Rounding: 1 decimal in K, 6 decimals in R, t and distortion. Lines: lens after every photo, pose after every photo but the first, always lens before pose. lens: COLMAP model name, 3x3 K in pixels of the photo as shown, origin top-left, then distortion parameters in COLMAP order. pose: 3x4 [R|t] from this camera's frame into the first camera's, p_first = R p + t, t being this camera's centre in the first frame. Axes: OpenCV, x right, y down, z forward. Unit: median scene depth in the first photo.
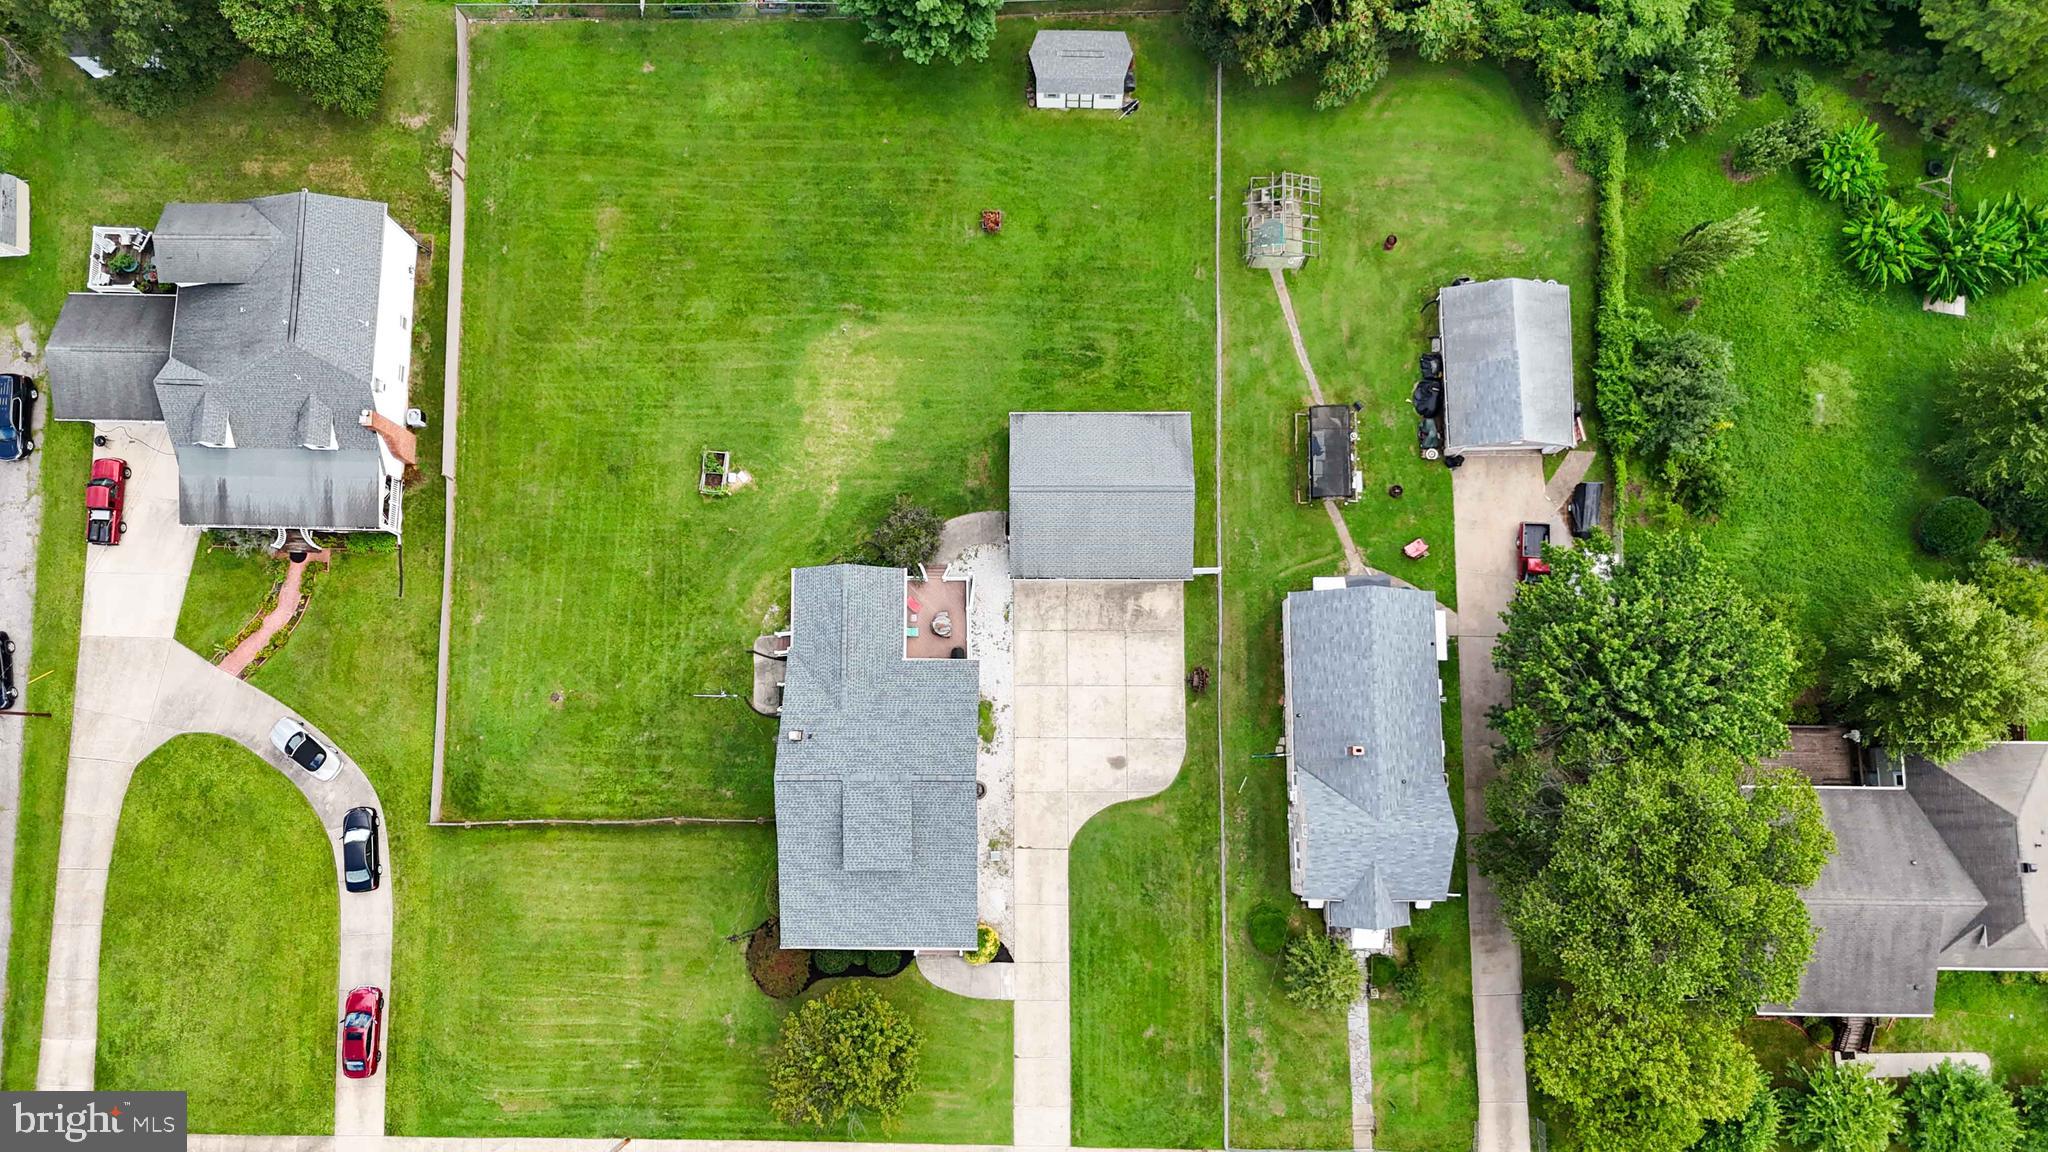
lens RADIAL K [[1506.6, 0, 1024.0], [0, 1506.6, 576.0], [0, 0, 1]] dist [0.089513, -0.127139]
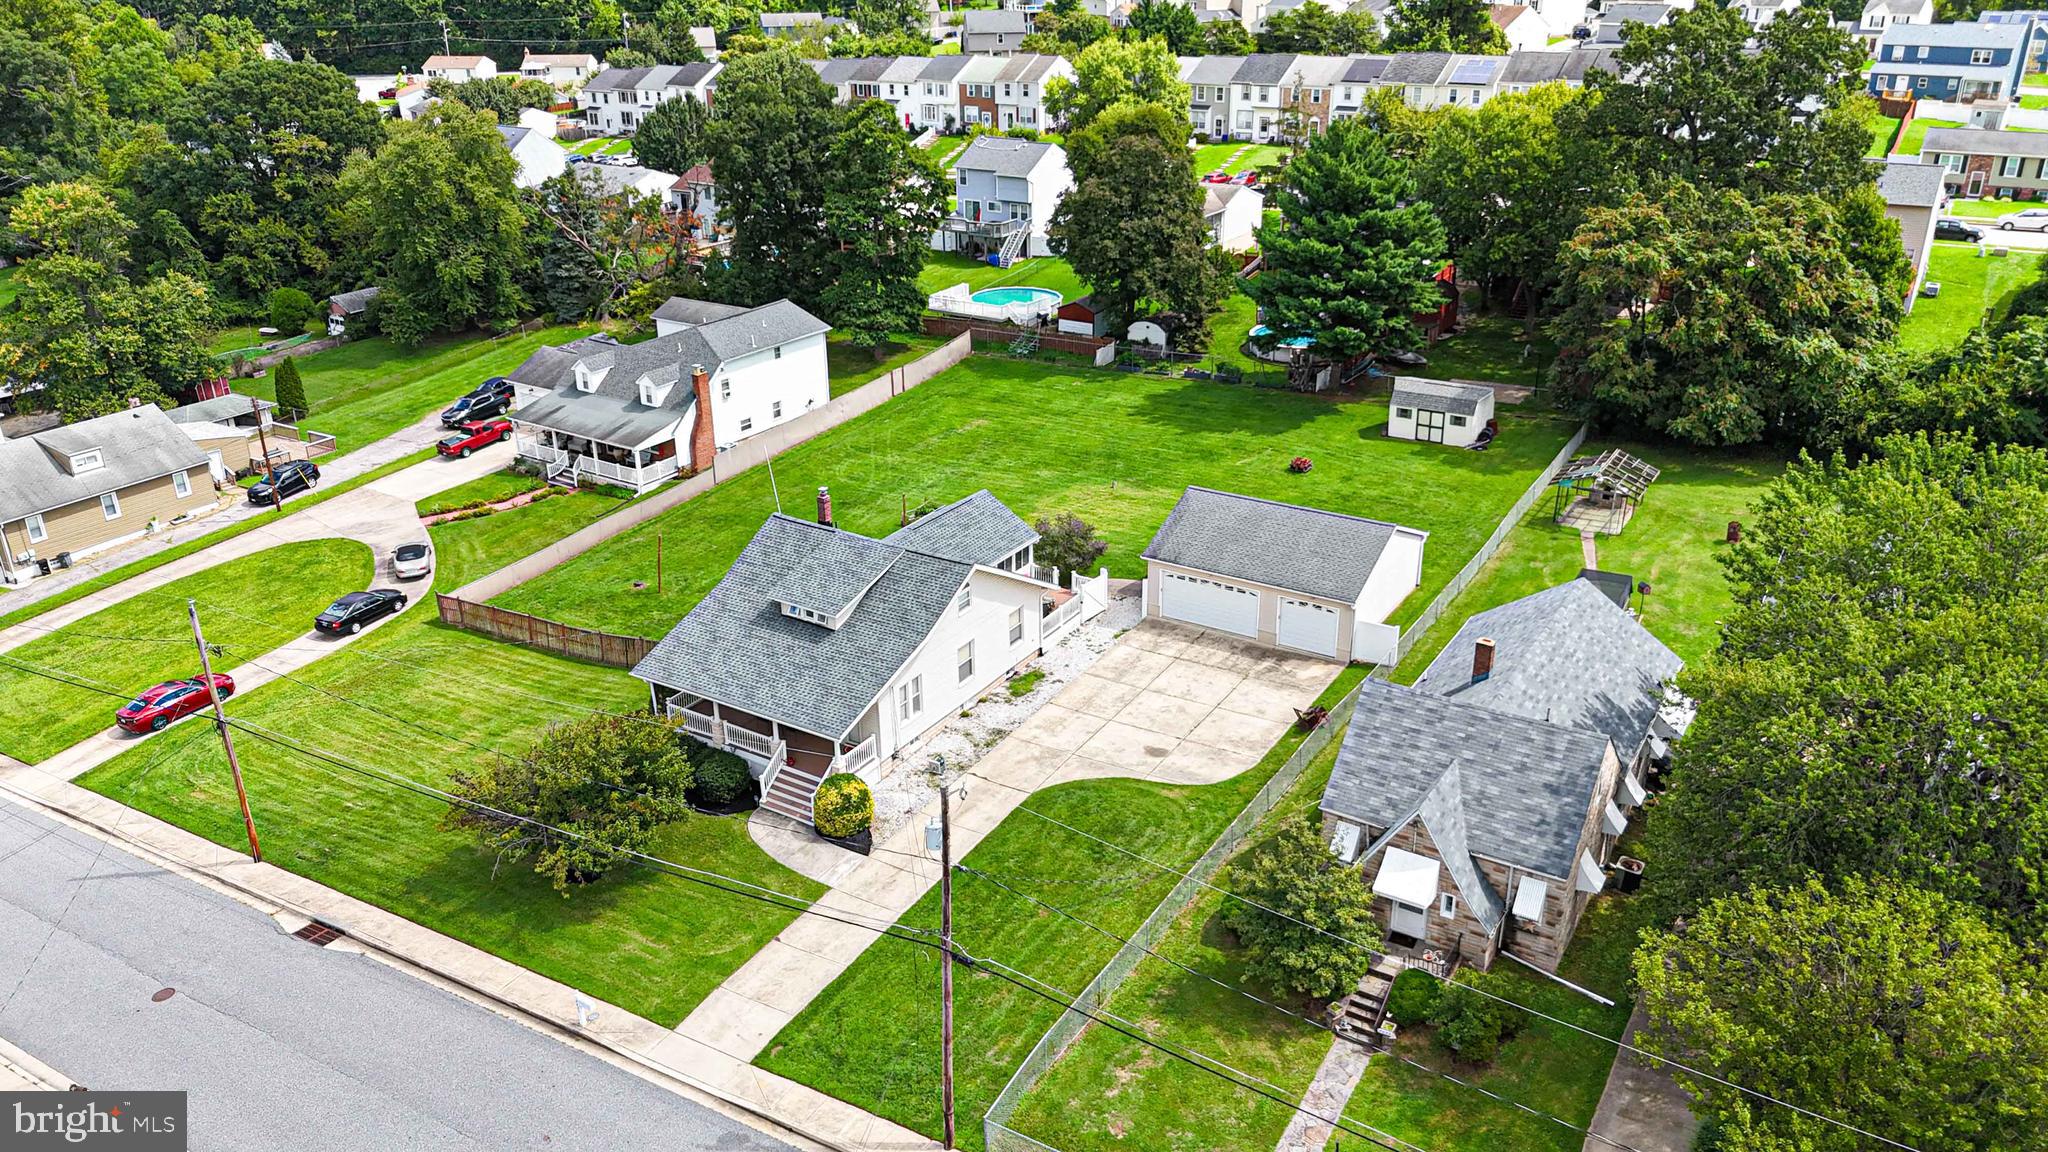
lens RADIAL K [[1506.6, 0, 1024.0], [0, 1506.6, 576.0], [0, 0, 1]] dist [0.089513, -0.127139]
pose [[0.846320, 0.204919, -0.491682, 0.330374], [-0.525700, 0.470204, -0.708906, 0.600867], [0.085923, 0.858438, 0.505669, 0.565652]]
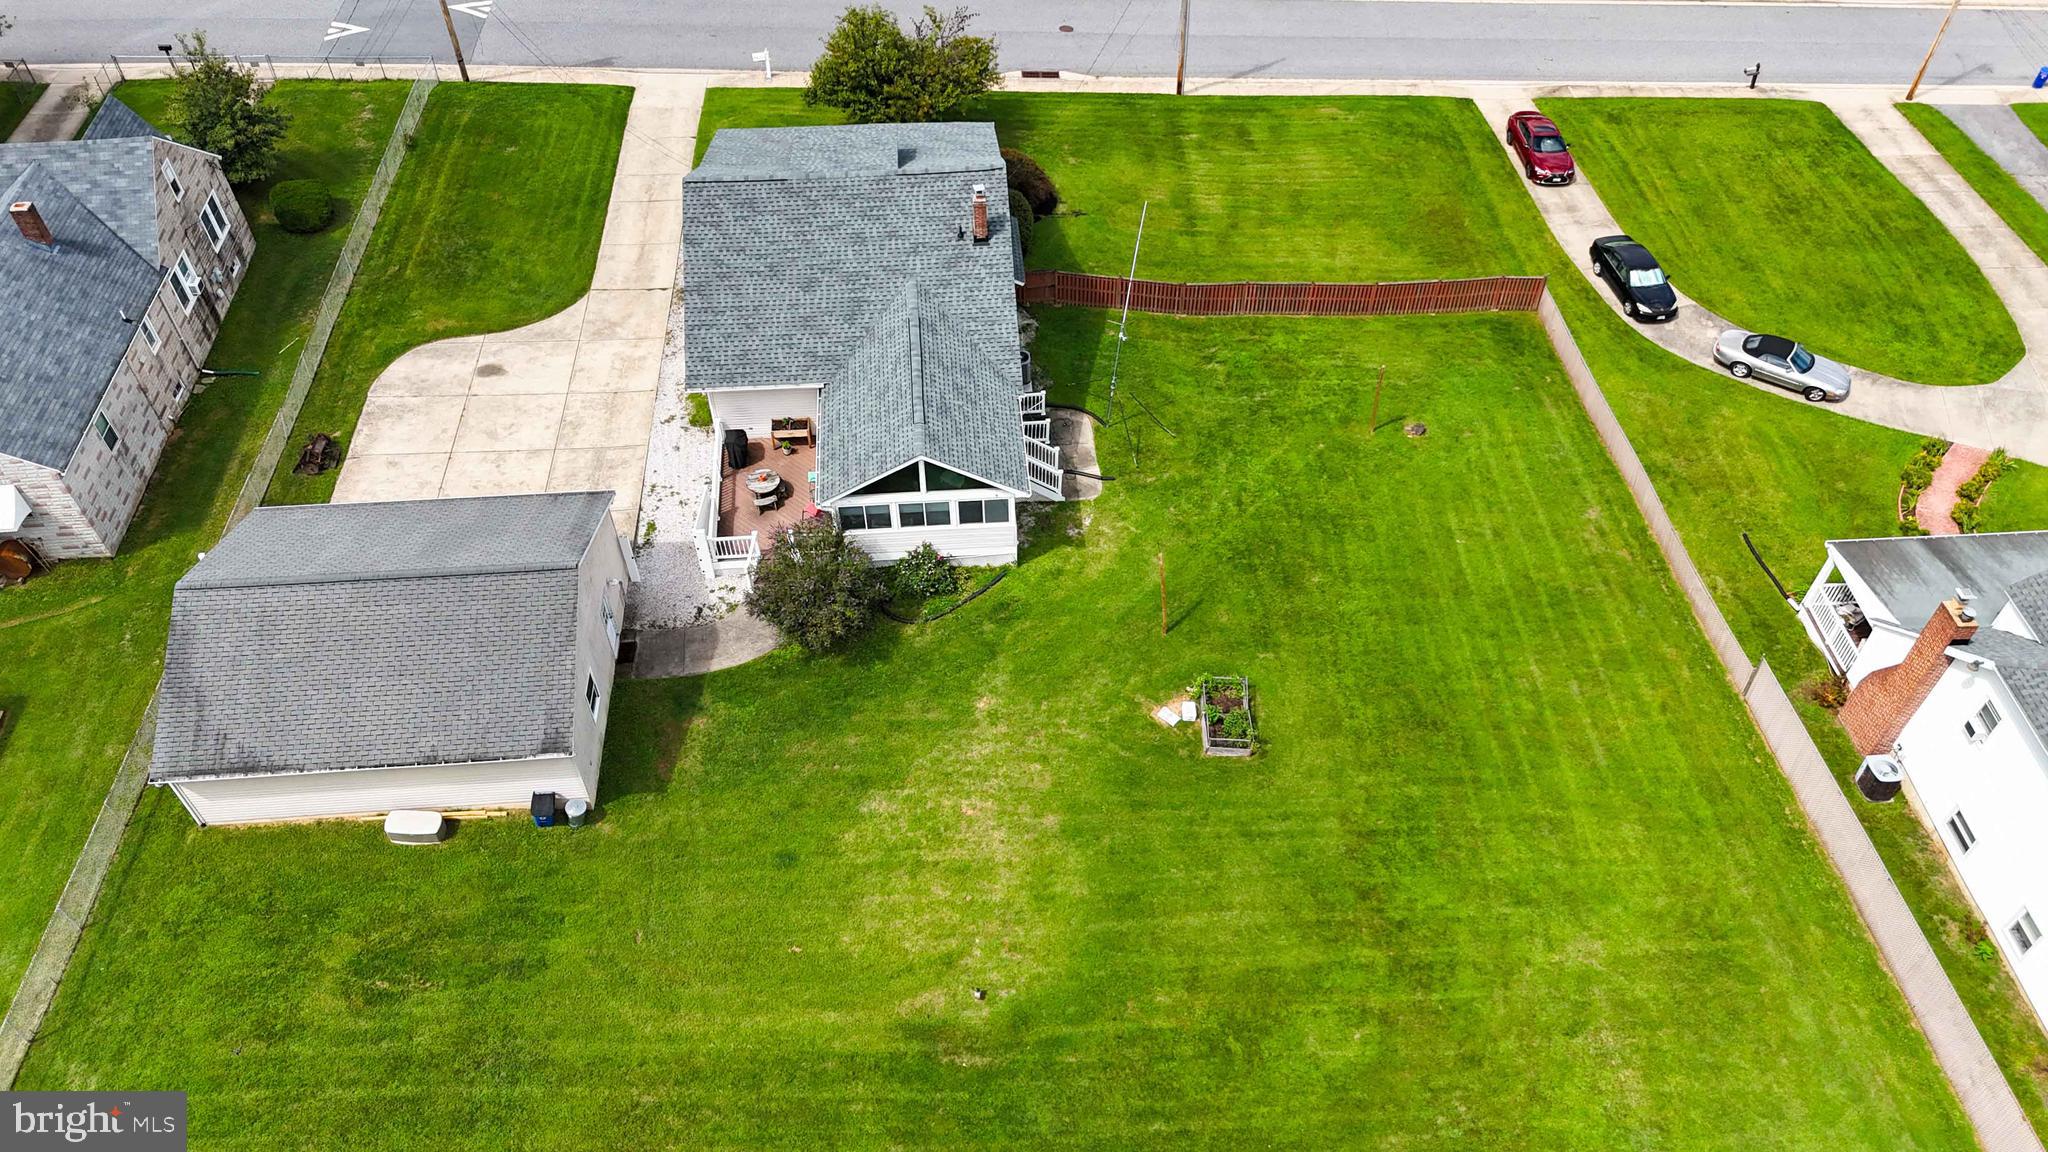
lens RADIAL K [[1506.8, 0, 1024.0], [0, 1506.8, 576.0], [0, 0, 1]] dist [0.062674, -0.049733]
pose [[-0.997492, 0.057358, -0.041461, -0.123424], [-0.068418, -0.631584, 0.772283, -0.418993], [0.018111, 0.773183, 0.633924, 0.664407]]
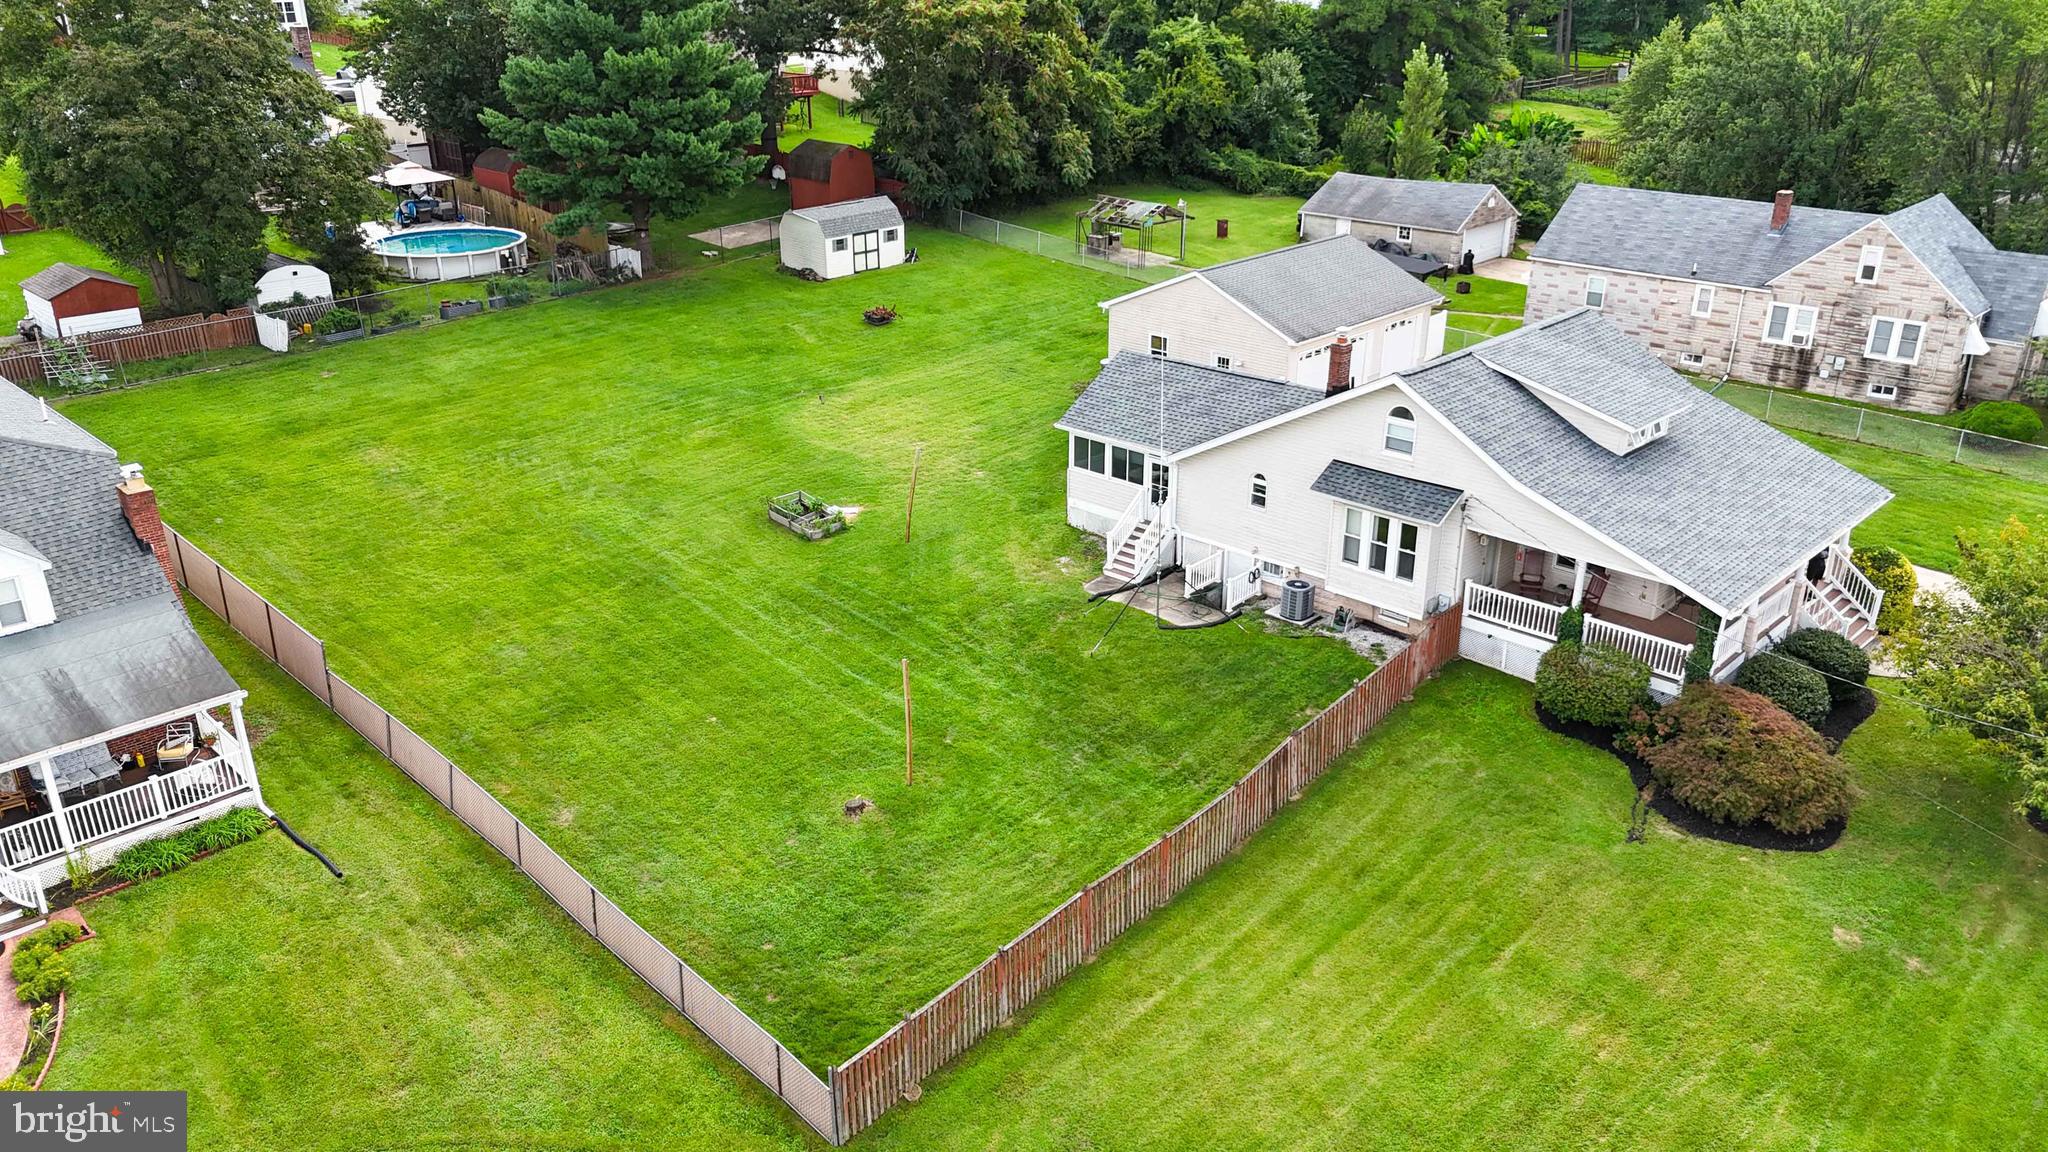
lens RADIAL K [[1506.6, 0, 1024.0], [0, 1506.6, 576.0], [0, 0, 1]] dist [0.089513, -0.127139]
pose [[0.691503, -0.280508, 0.665687, -0.529595], [0.714787, 0.398909, -0.574414, 0.318514], [-0.104421, 0.873033, 0.476350, 0.760902]]
